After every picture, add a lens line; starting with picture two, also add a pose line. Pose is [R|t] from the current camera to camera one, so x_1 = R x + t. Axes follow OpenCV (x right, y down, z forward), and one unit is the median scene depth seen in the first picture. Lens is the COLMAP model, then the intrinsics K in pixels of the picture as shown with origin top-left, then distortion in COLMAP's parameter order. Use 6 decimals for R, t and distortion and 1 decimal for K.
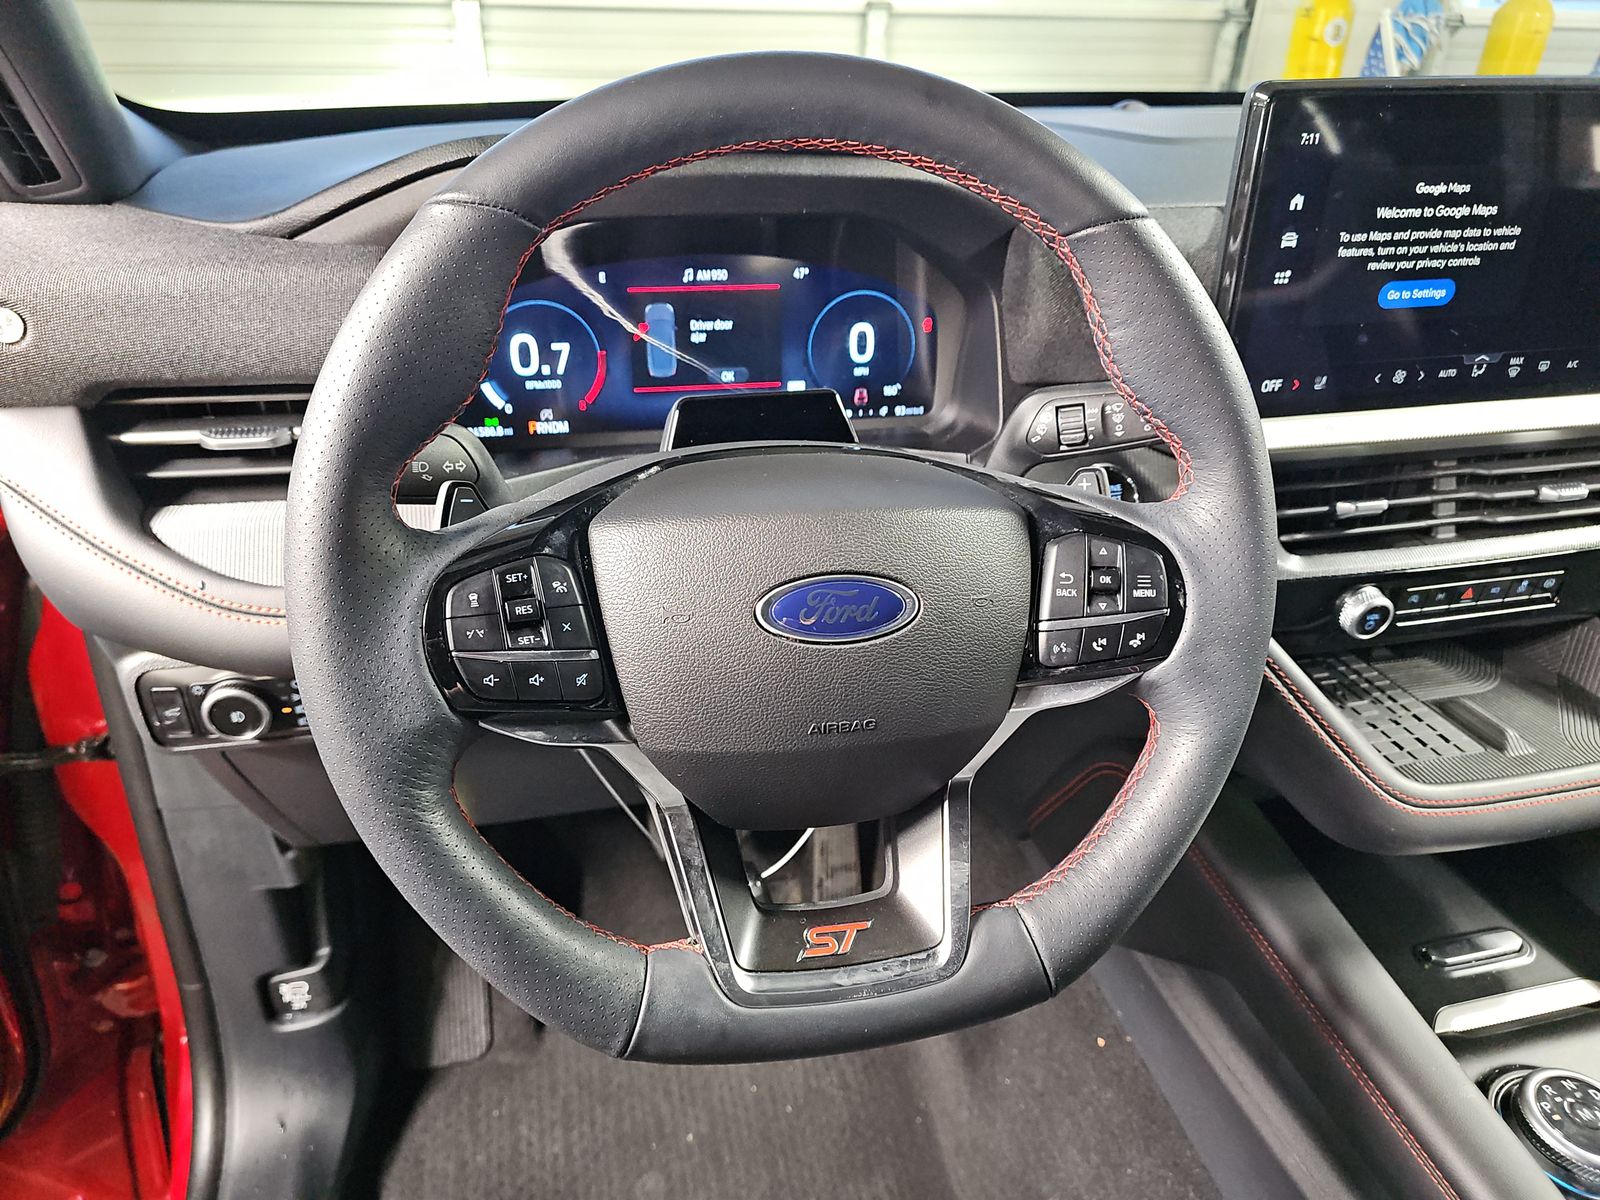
lens RADIAL K [[1077.2, 0, 765.6], [0, 1077.2, 592.1], [0, 0, 1]] dist [0.016319, -0.012213]
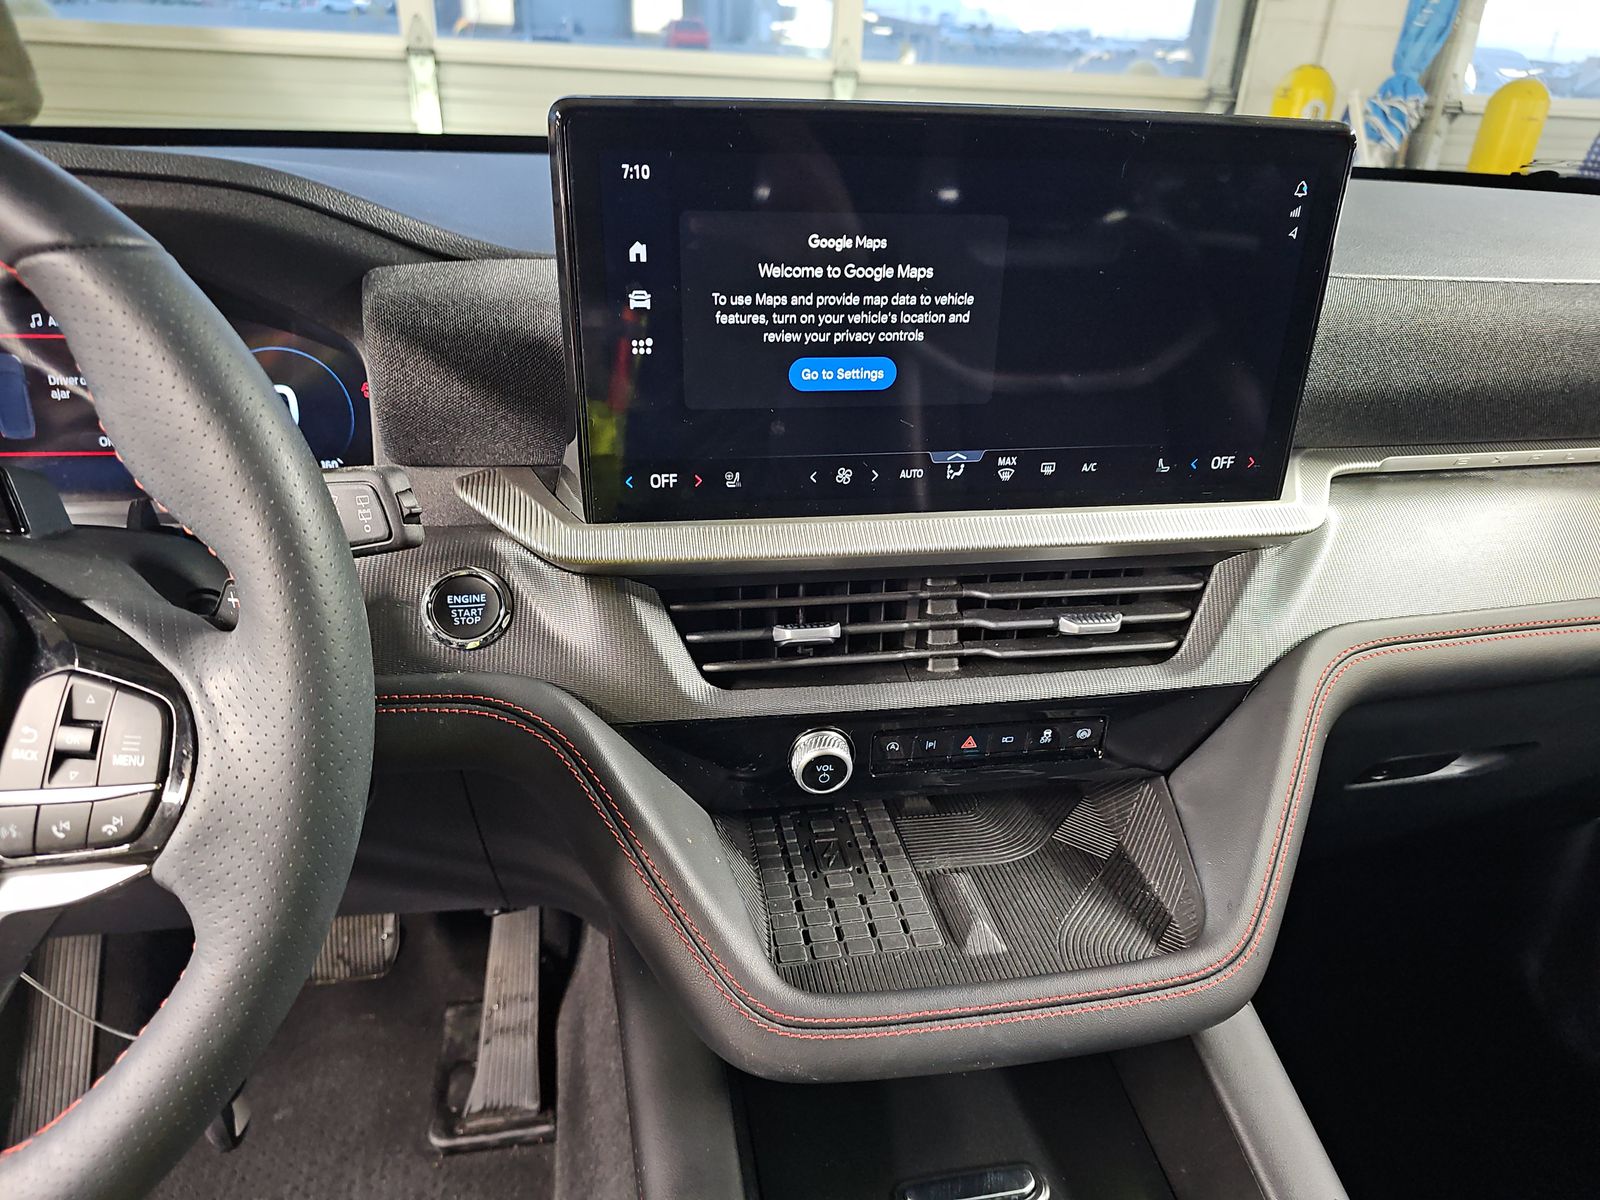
lens RADIAL K [[1077.2, 0, 789.8], [0, 1077.2, 637.9], [0, 0, 1]] dist [0.016319, -0.012213]
pose [[0.998961, 0.039517, -0.022687, 0.568323], [-0.040002, 0.998971, -0.021350, -0.058871], [0.021820, 0.022236, 0.999515, 0.195797]]
